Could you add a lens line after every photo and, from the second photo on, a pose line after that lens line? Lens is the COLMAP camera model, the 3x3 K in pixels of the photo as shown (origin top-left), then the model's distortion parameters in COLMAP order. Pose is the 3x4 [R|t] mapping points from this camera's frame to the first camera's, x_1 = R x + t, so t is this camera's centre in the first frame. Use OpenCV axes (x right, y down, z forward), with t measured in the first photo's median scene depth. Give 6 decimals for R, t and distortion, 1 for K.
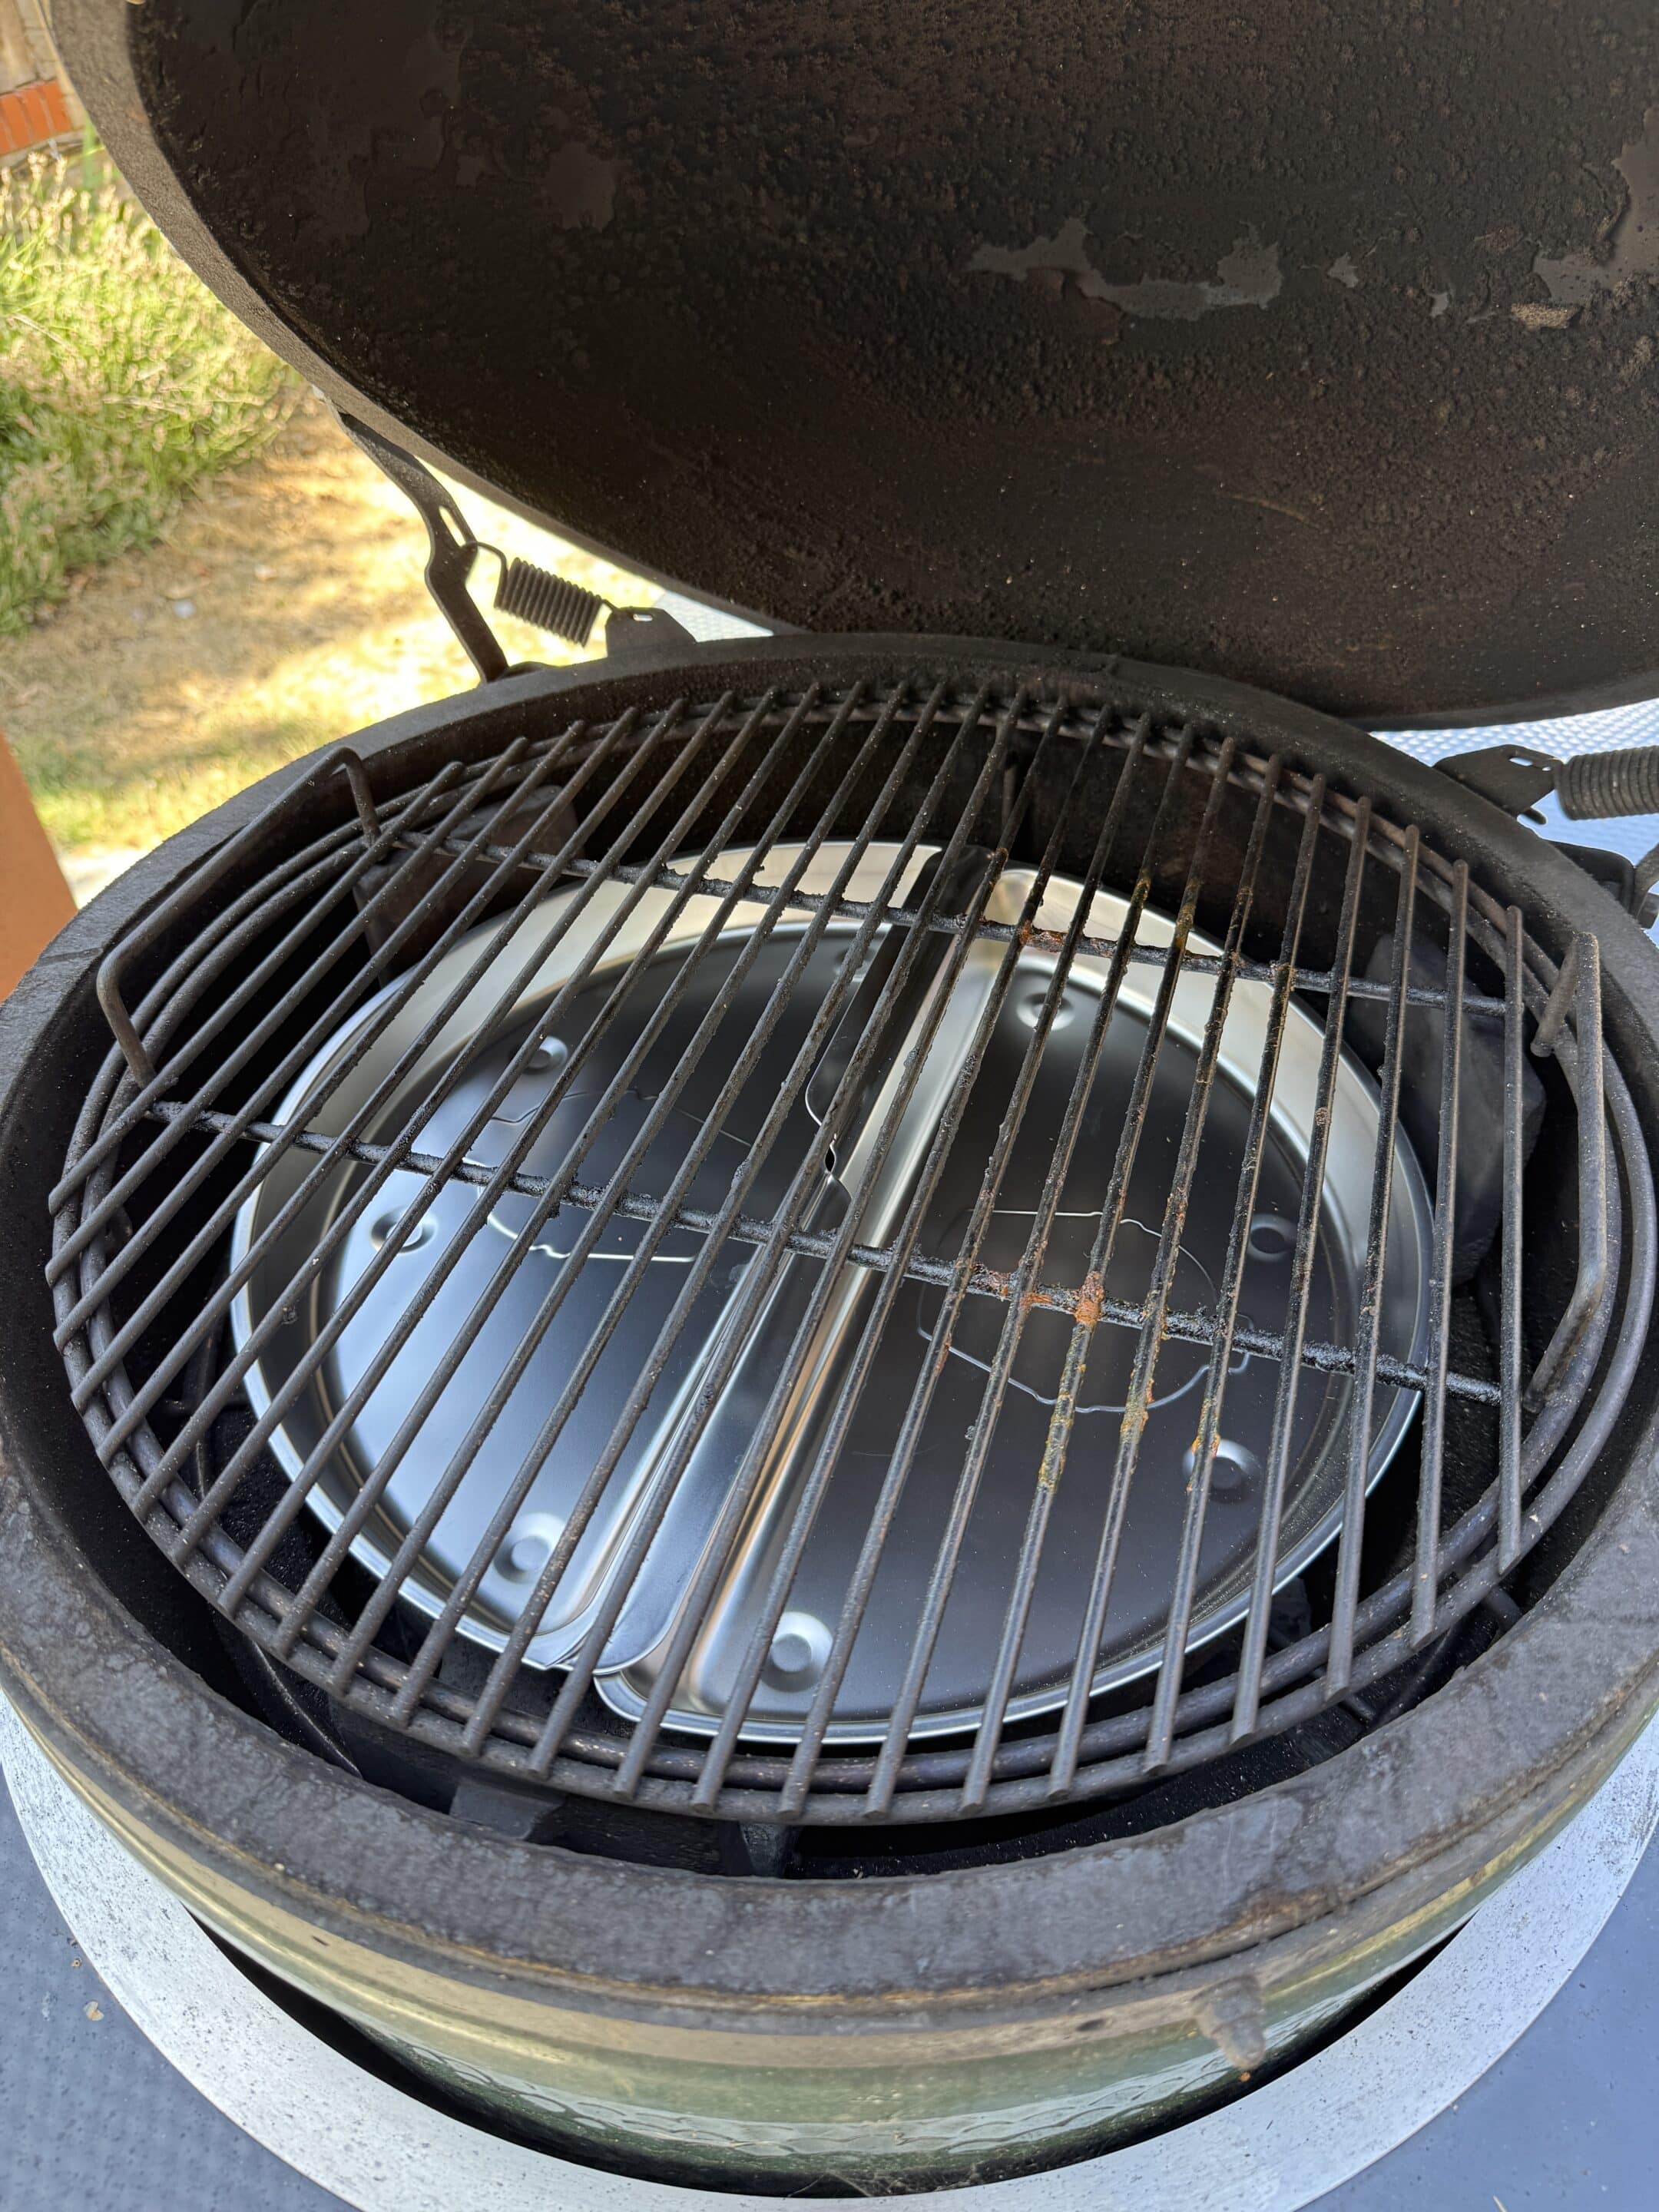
lens RADIAL K [[1567.6, 0, 823.0], [0, 1567.6, 1112.8], [0, 0, 1]] dist [-0.027551, 0.001092]
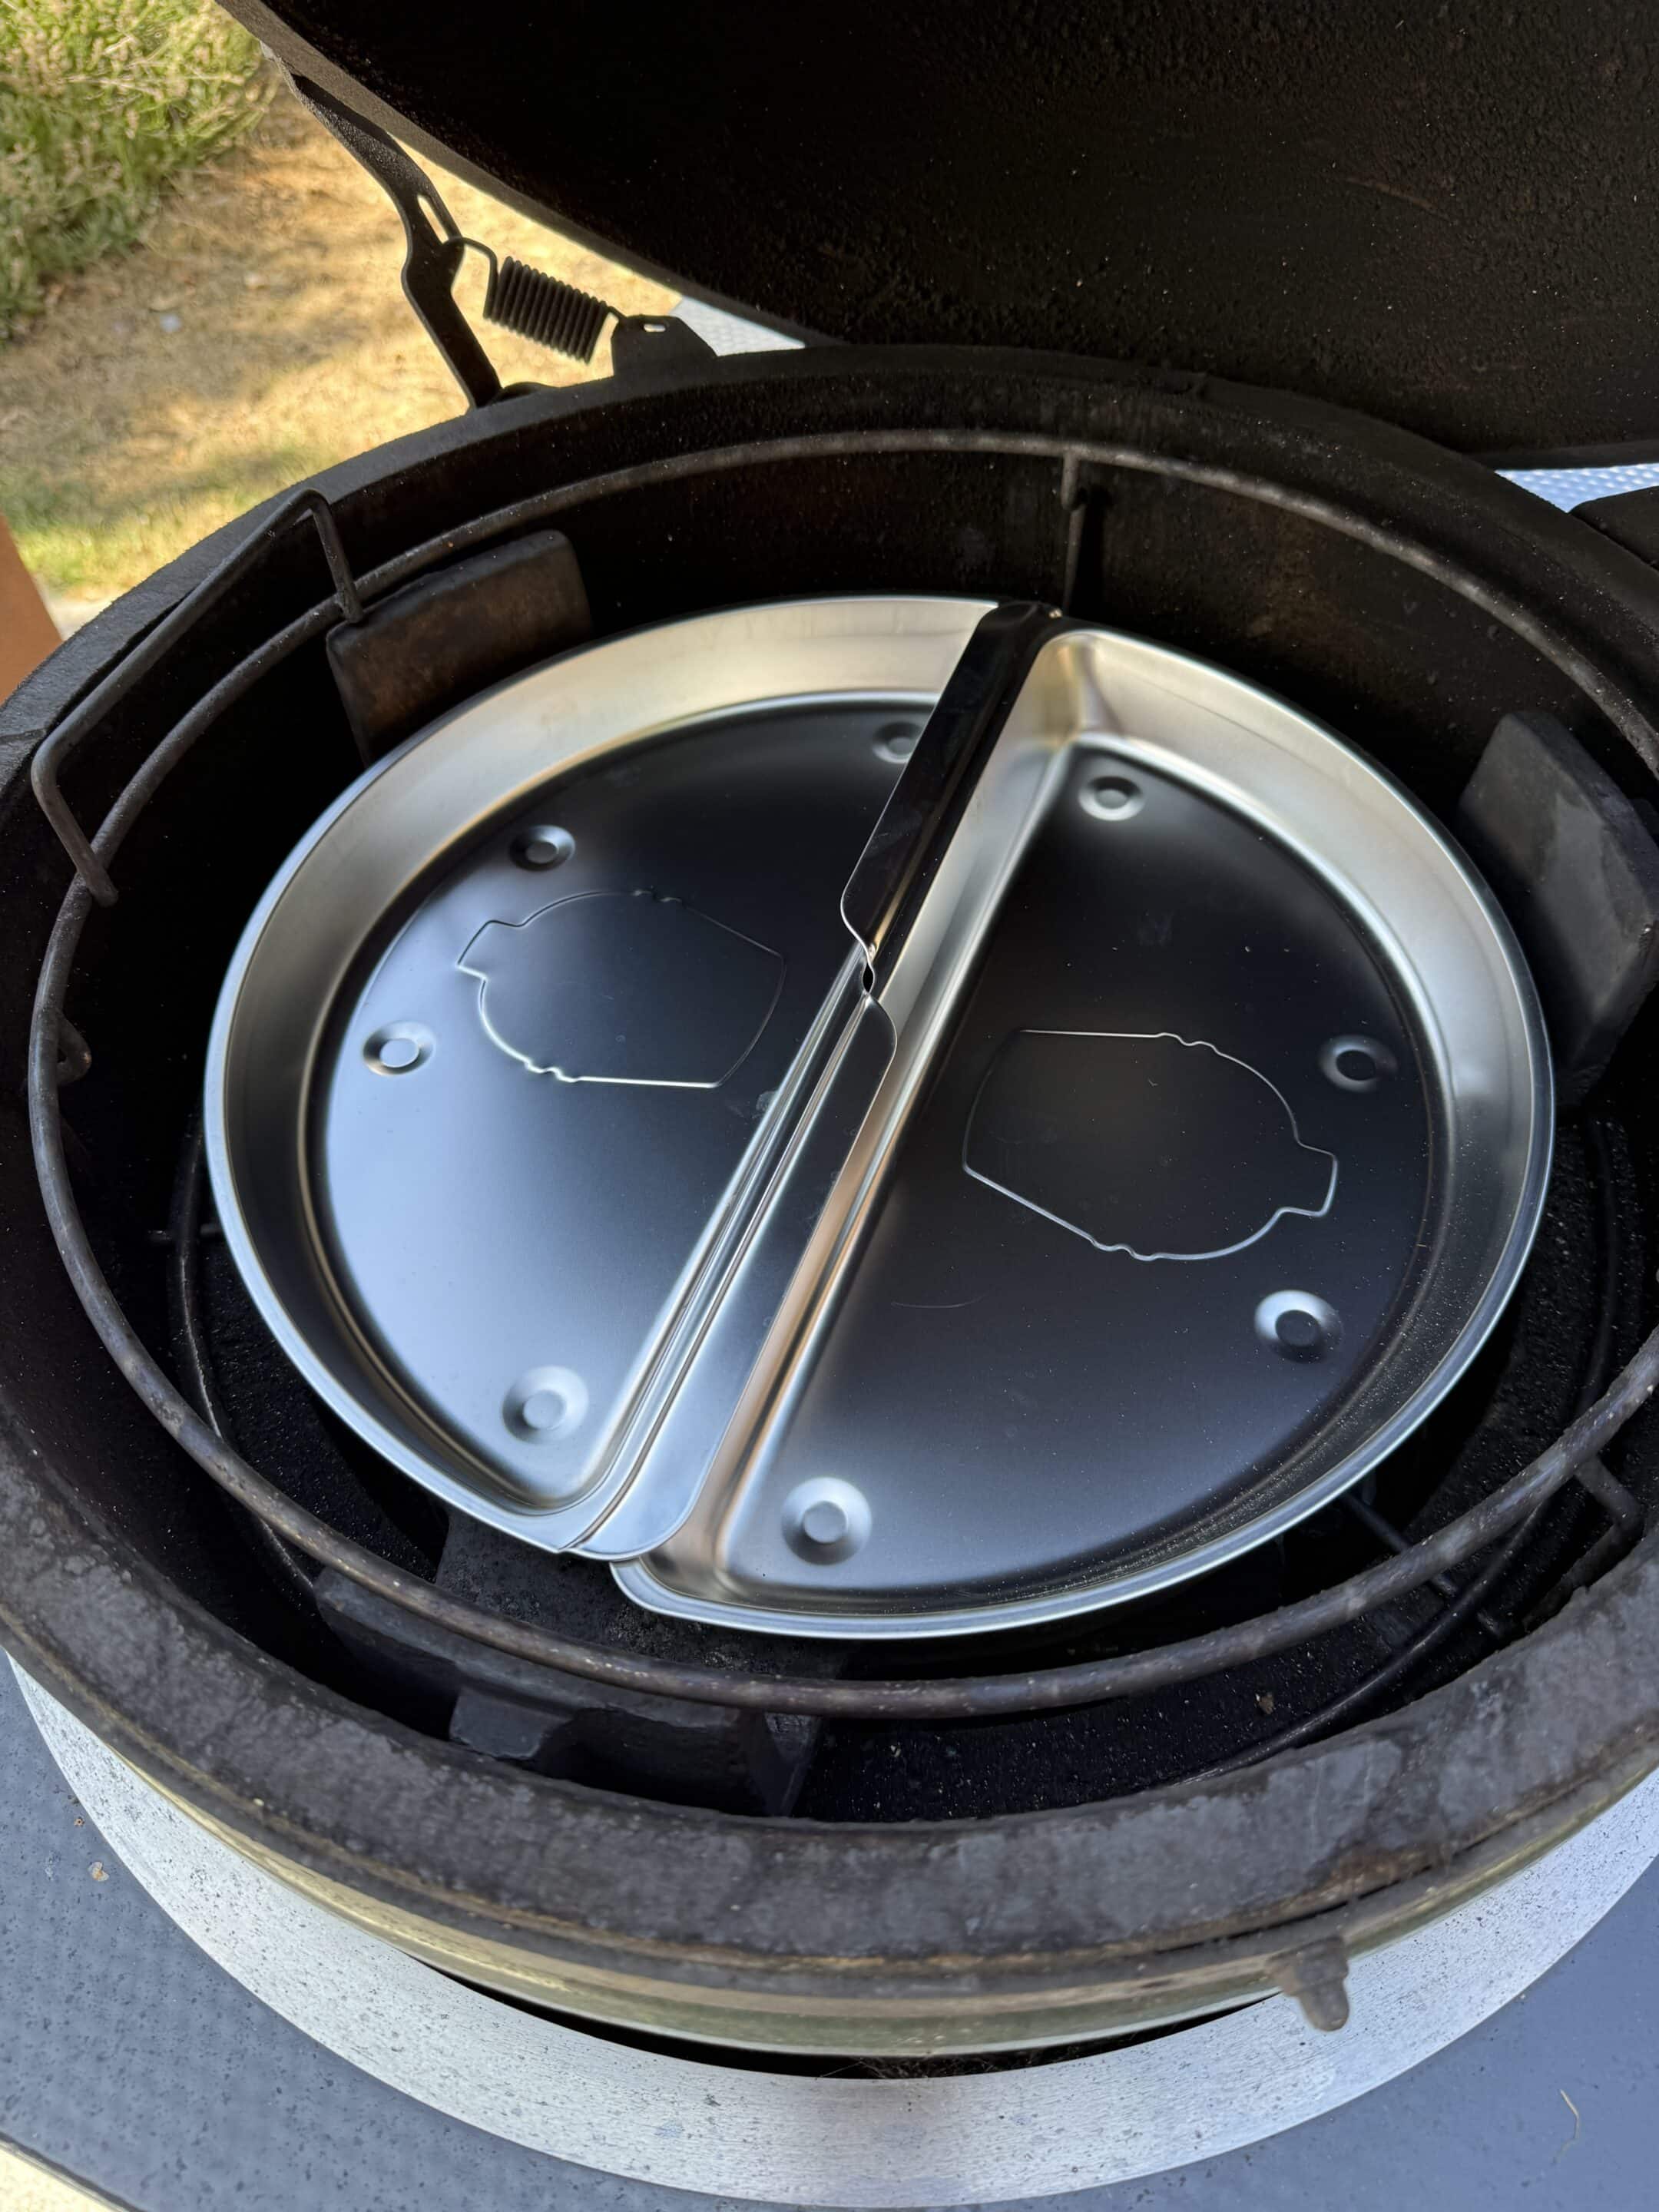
lens RADIAL K [[1567.6, 0, 832.7], [0, 1567.6, 1106.2], [0, 0, 1]] dist [-0.027551, 0.001092]
pose [[0.999895, 0.005255, -0.013525, -0.004214], [-0.003093, 0.987882, 0.155175, -0.036046], [0.014177, -0.155117, 0.987794, 0.115647]]
